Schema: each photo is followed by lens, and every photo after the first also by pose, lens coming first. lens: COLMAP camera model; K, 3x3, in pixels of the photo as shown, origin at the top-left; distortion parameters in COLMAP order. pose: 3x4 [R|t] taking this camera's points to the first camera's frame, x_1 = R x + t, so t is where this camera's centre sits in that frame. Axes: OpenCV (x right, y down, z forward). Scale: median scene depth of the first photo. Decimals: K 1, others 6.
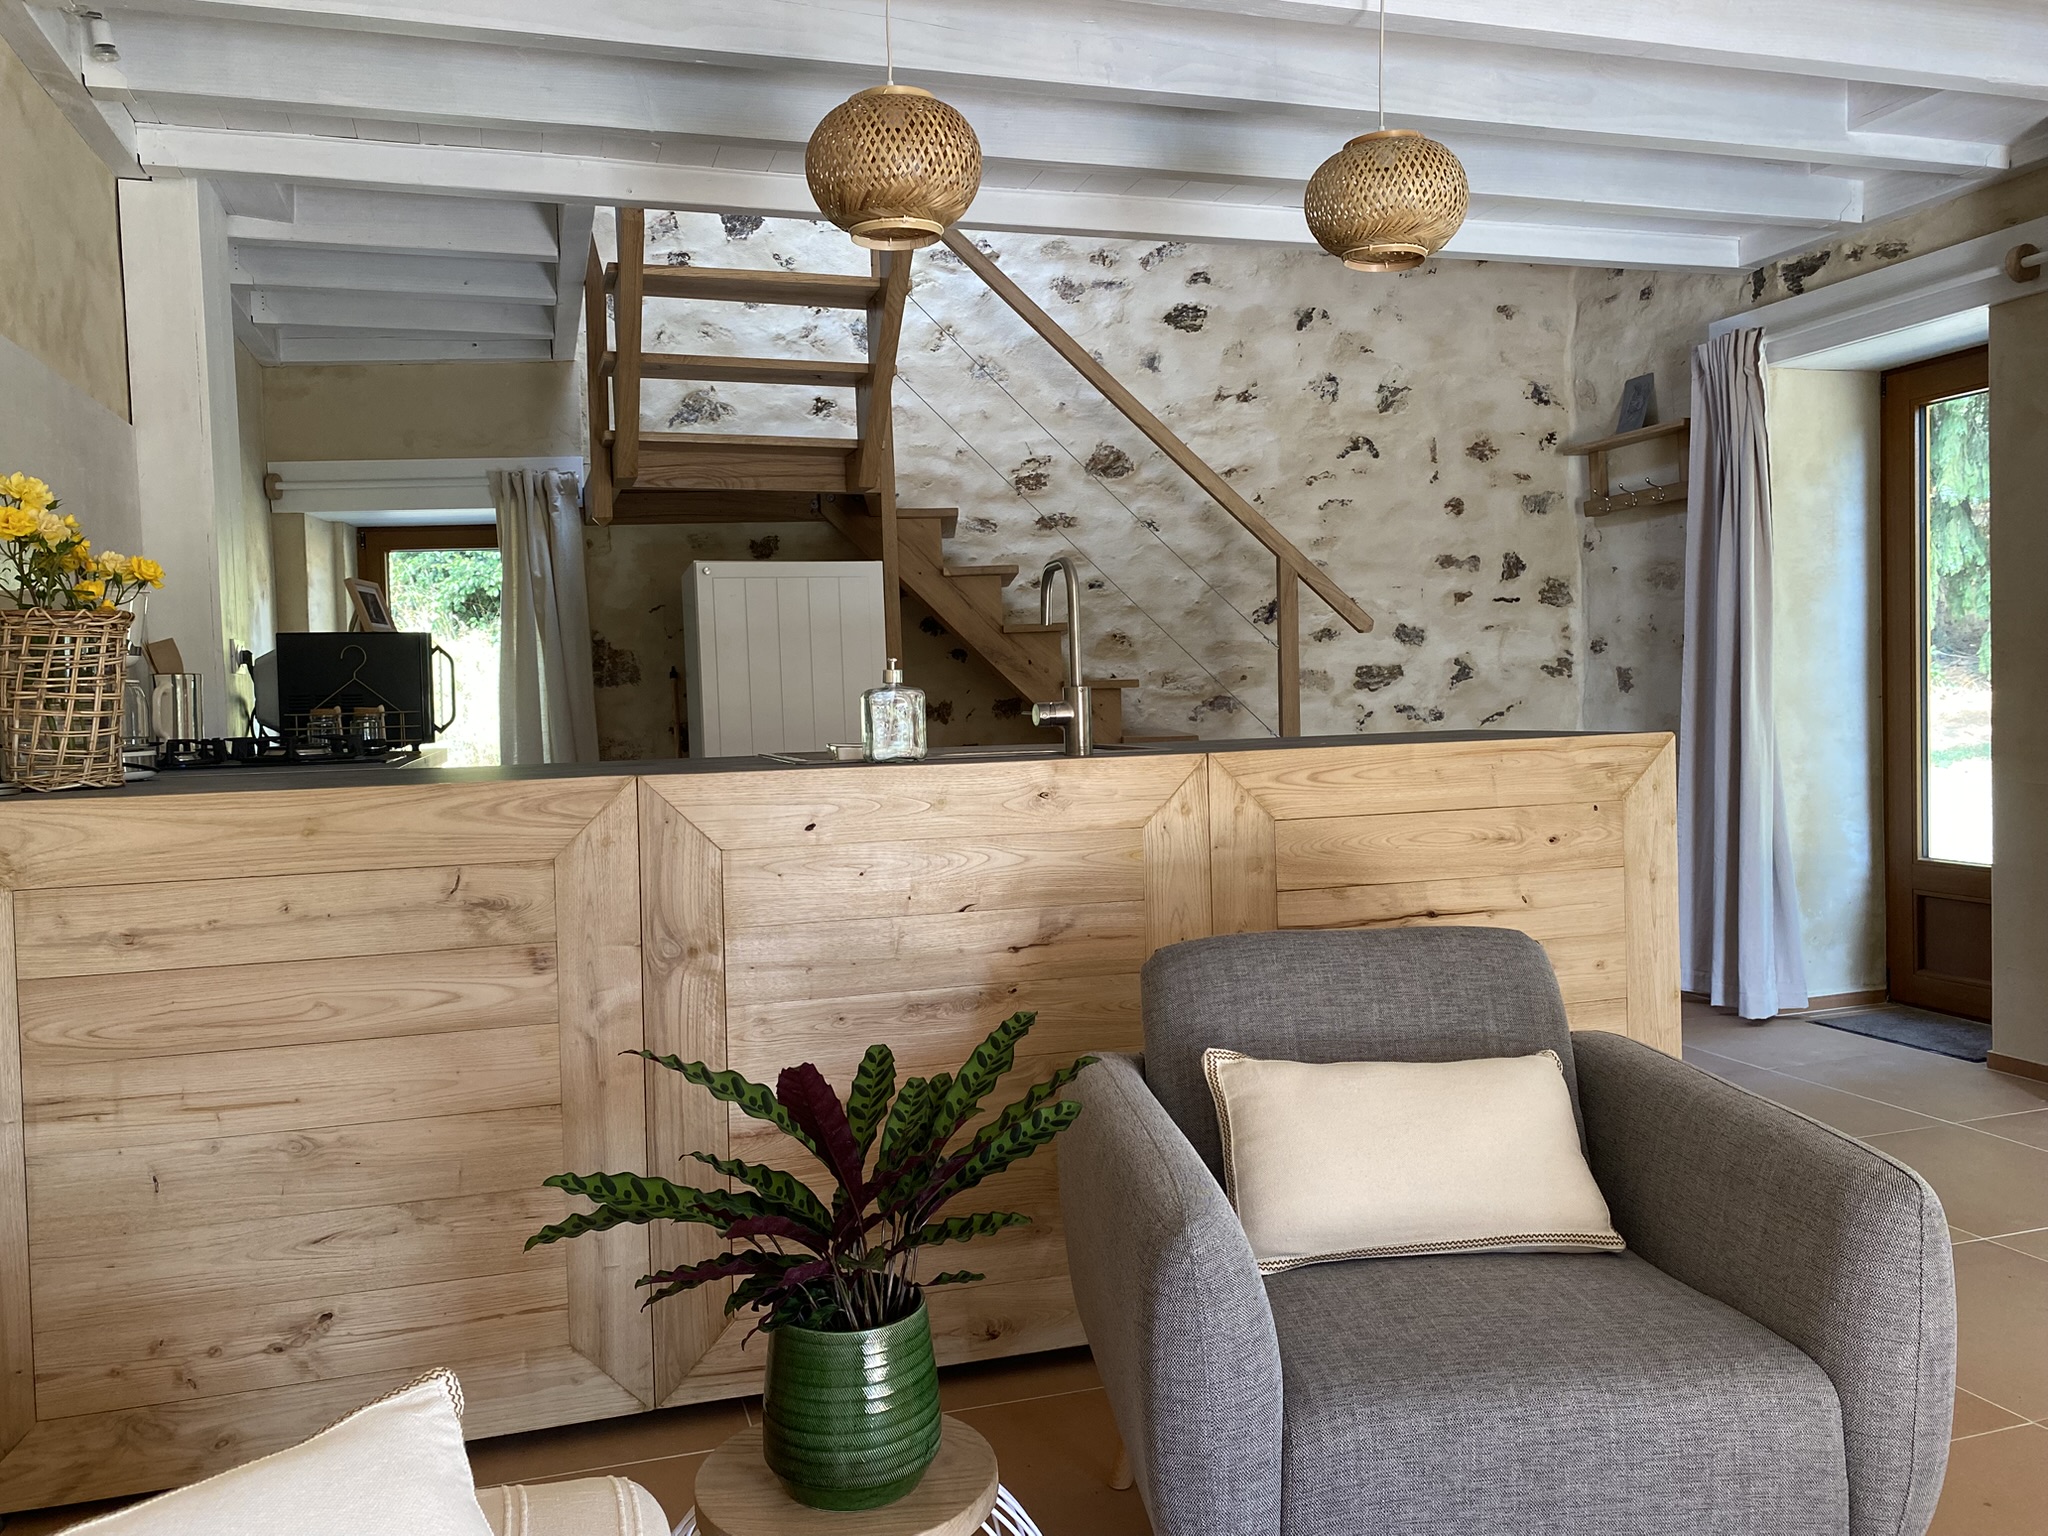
lens RADIAL K [[1556.2, 0, 1026.3], [0, 1556.2, 764.2], [0, 0, 1]] dist [0.042661, -0.073750]
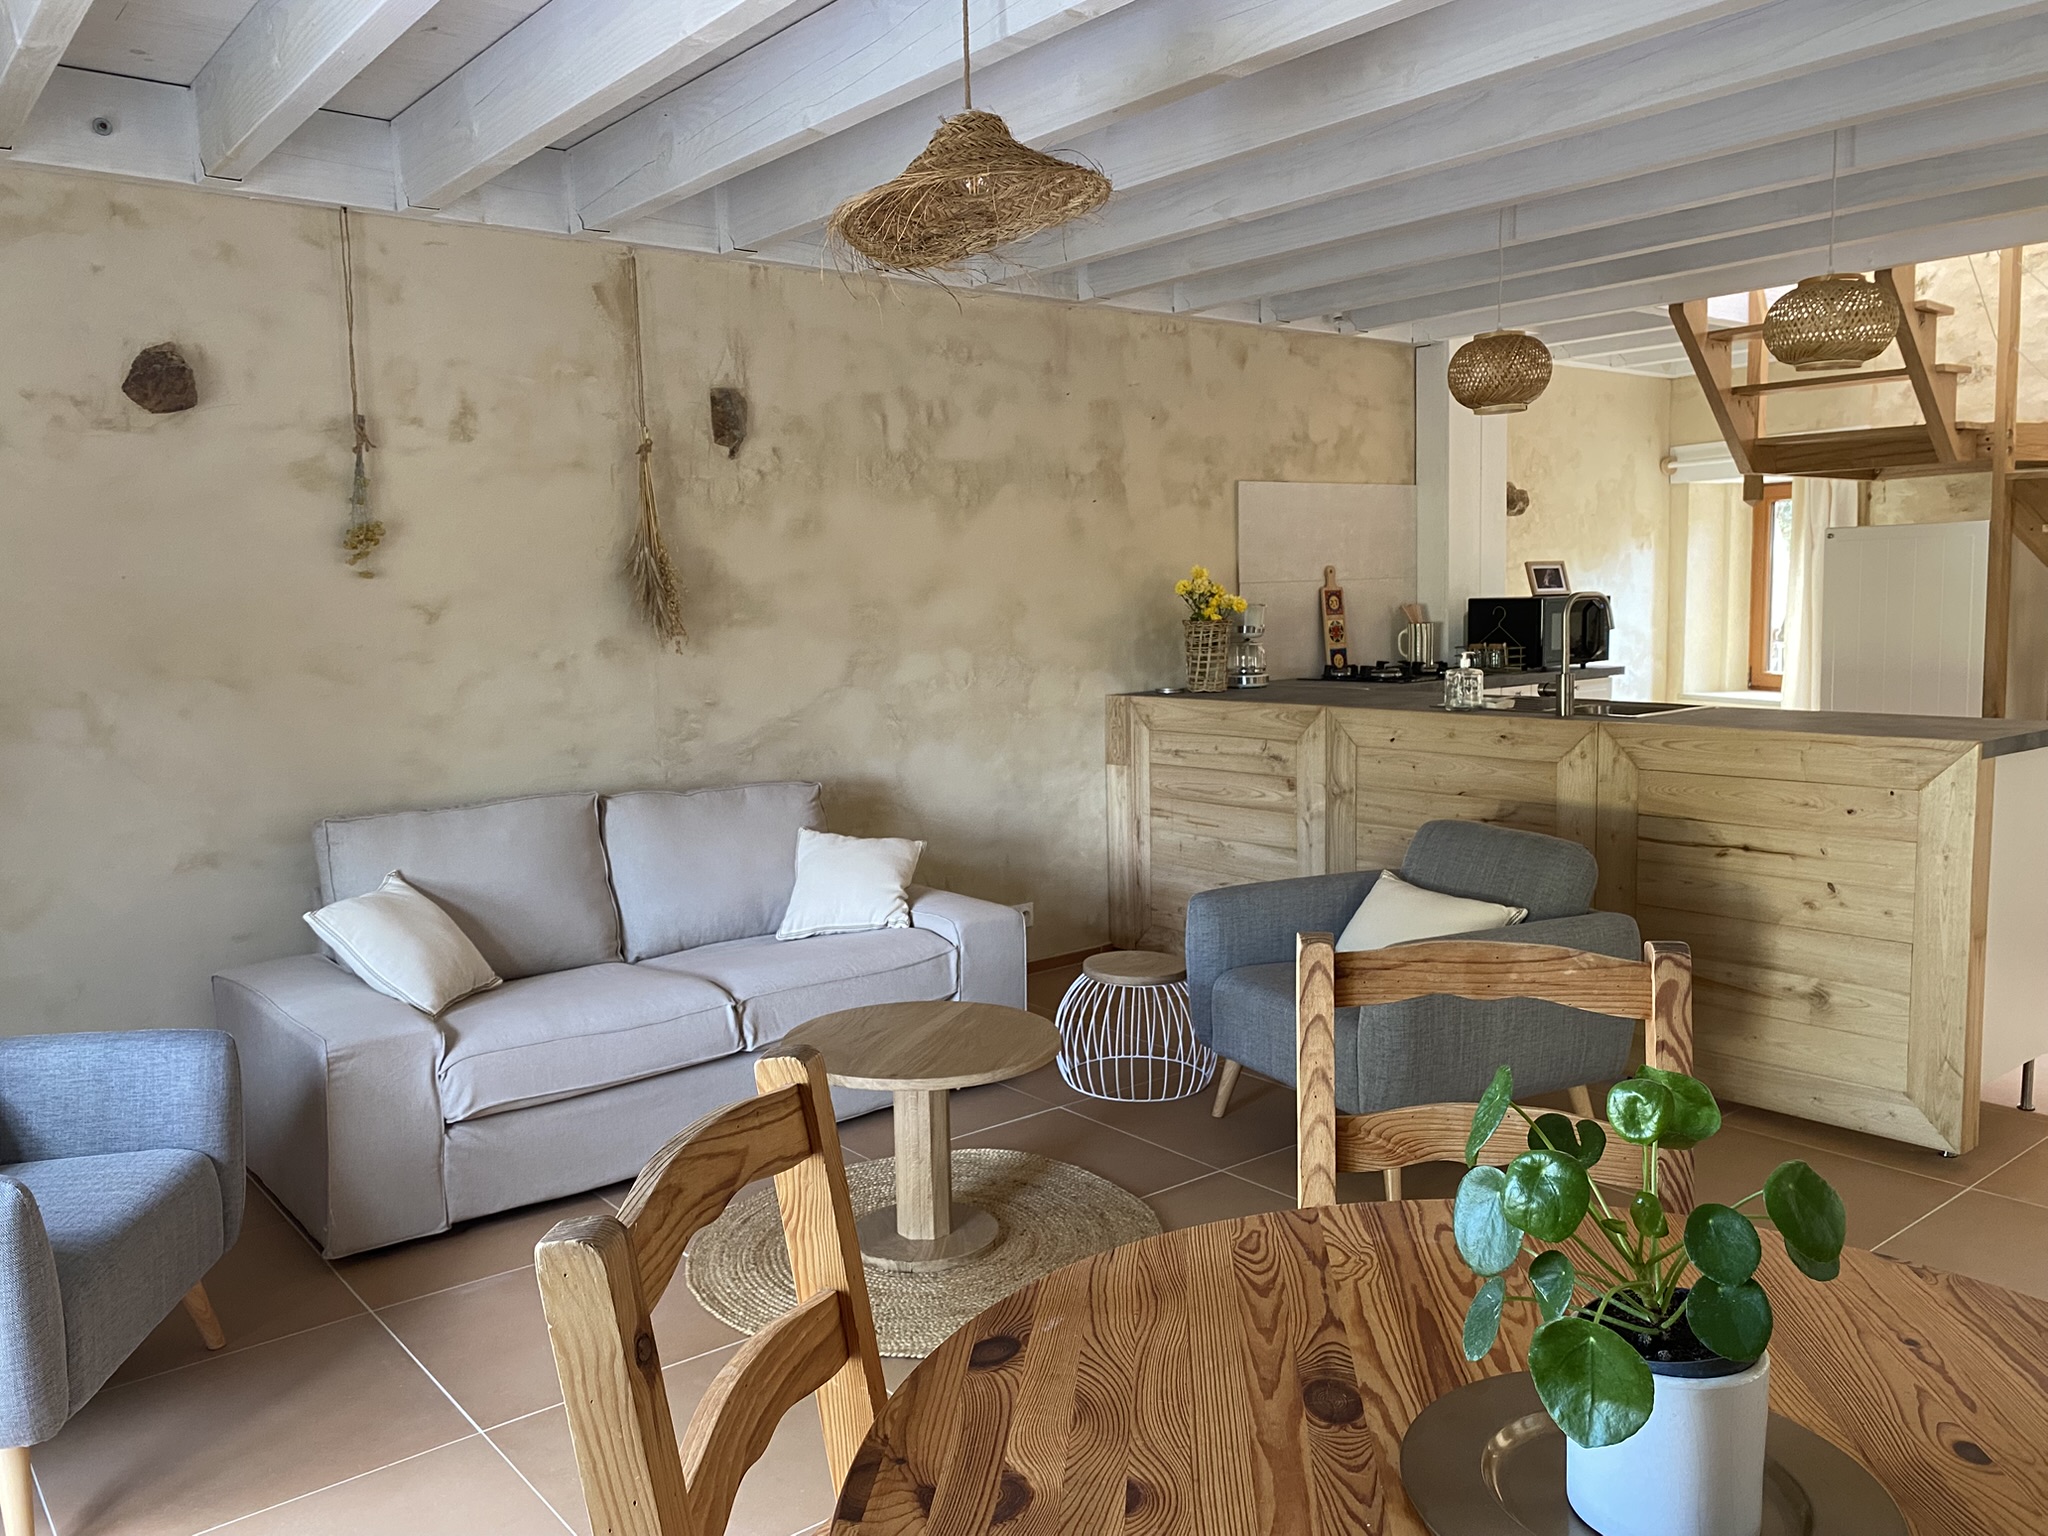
lens RADIAL K [[1556.2, 0, 1038.2], [0, 1556.2, 776.6], [0, 0, 1]] dist [0.042661, -0.073750]
pose [[0.385075, 0.131482, -0.913471, 1.538829], [-0.029634, 0.991051, 0.130156, -0.161684], [0.922409, -0.023050, 0.385525, -0.188325]]
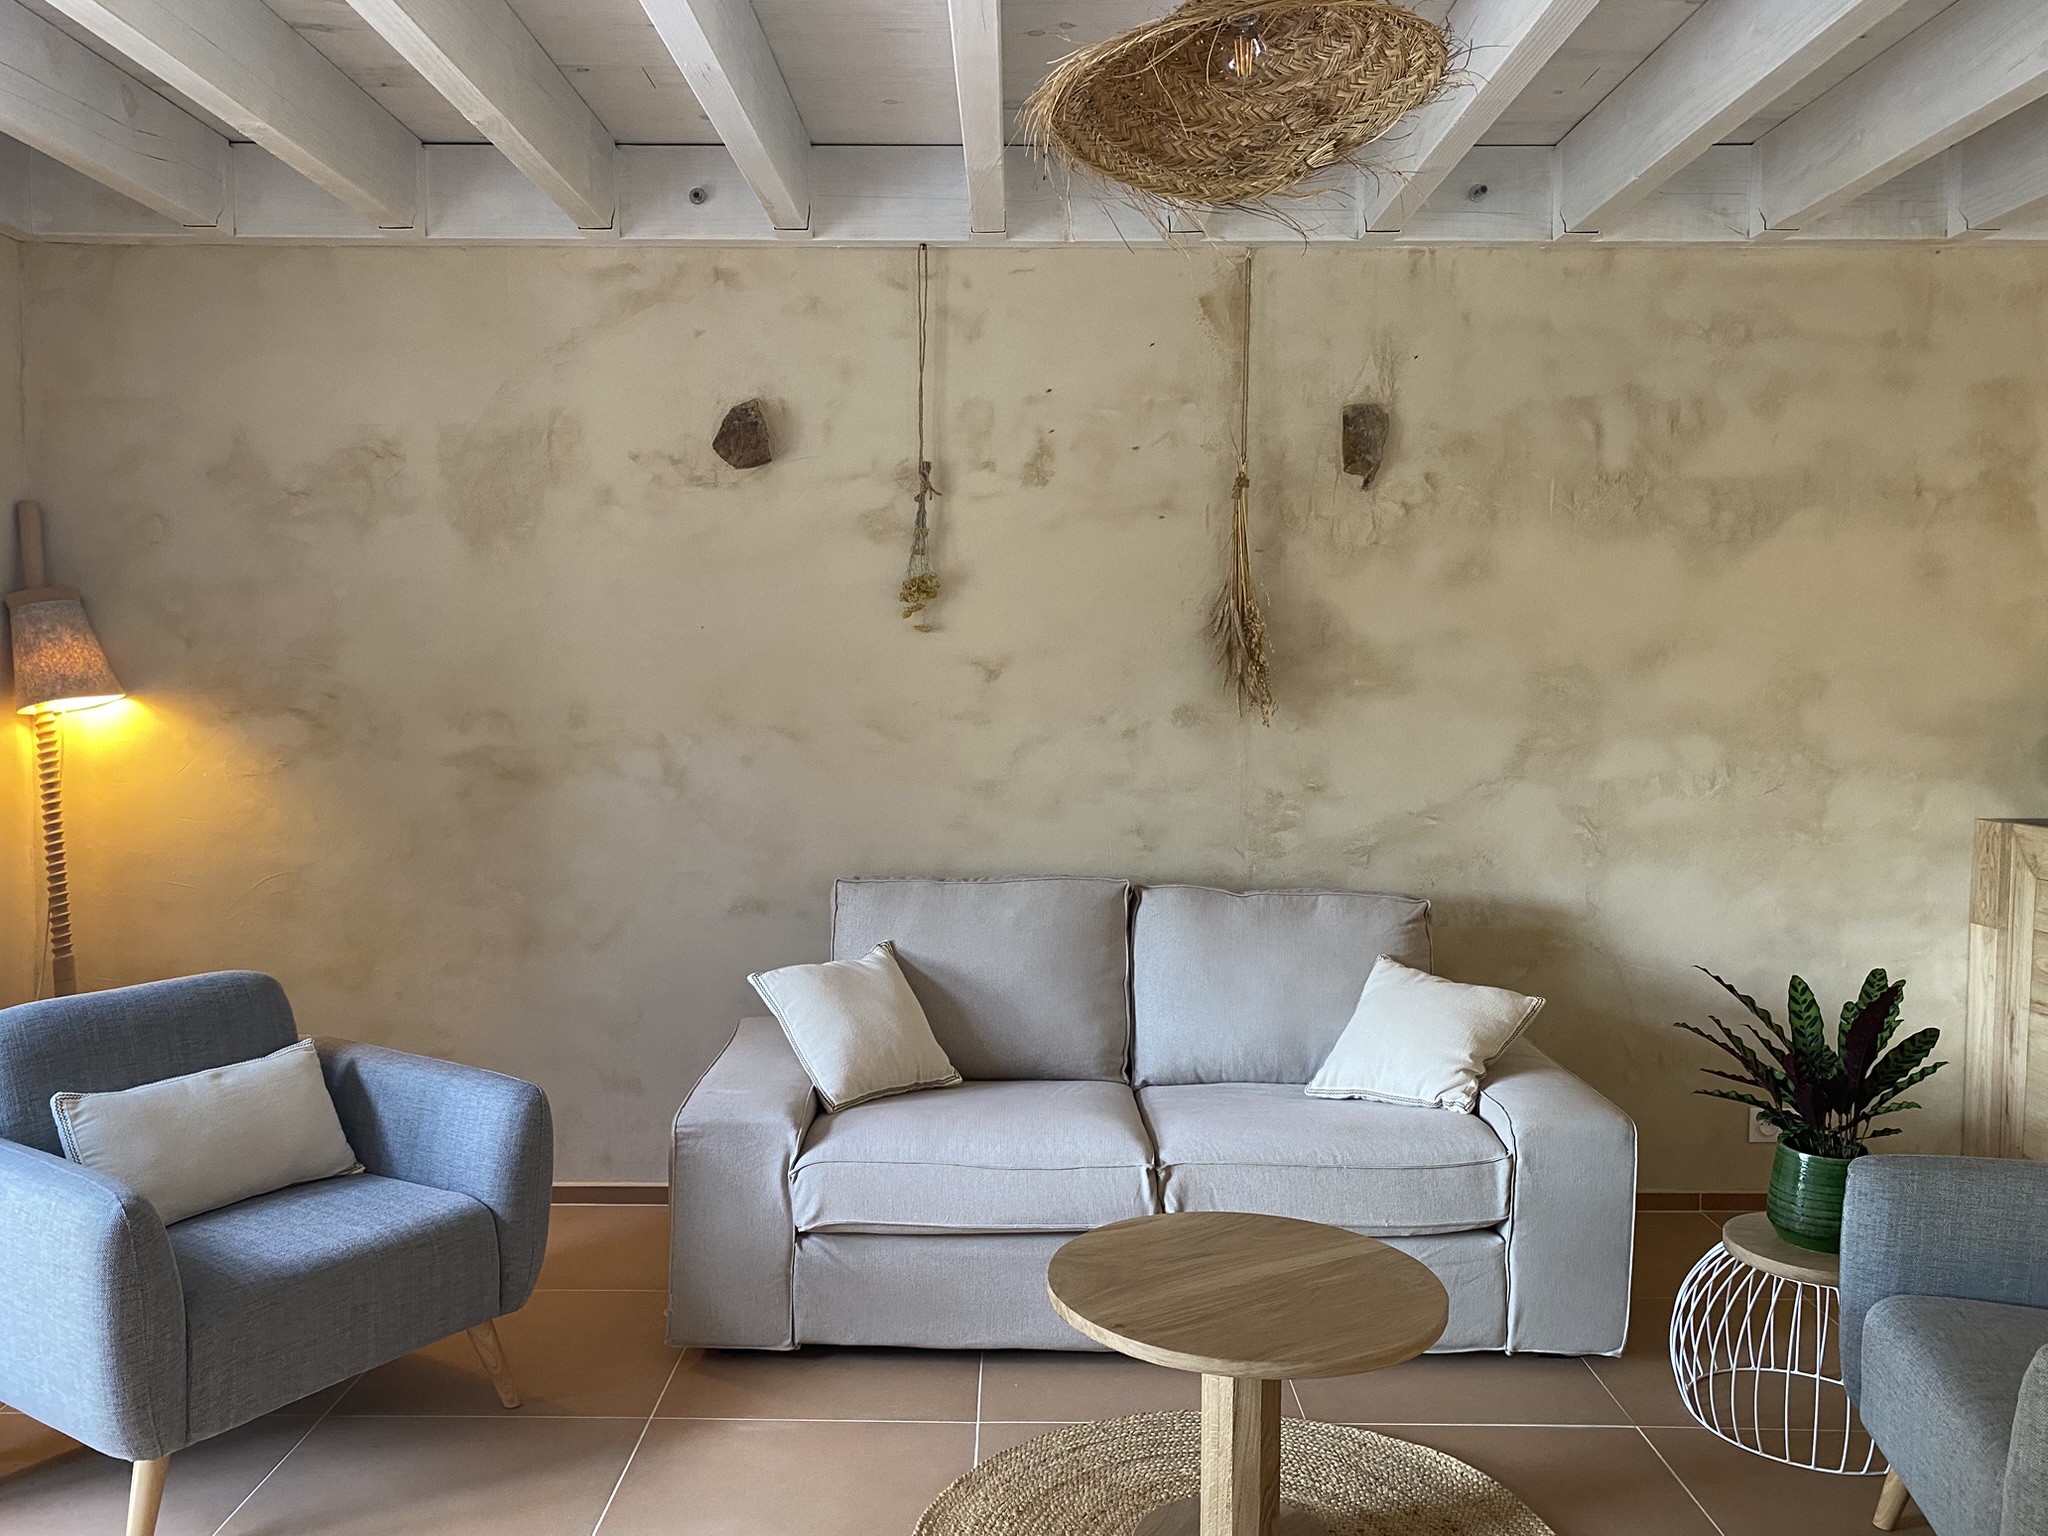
lens RADIAL K [[1613.3, 0, 1010.5], [0, 1613.3, 767.2], [0, 0, 1]] dist [0.052837, -0.078854]
pose [[-0.304051, 0.090297, -0.948367, 1.244809], [-0.034189, 0.993822, 0.105586, -0.172143], [0.952042, 0.064528, -0.299085, 0.397946]]
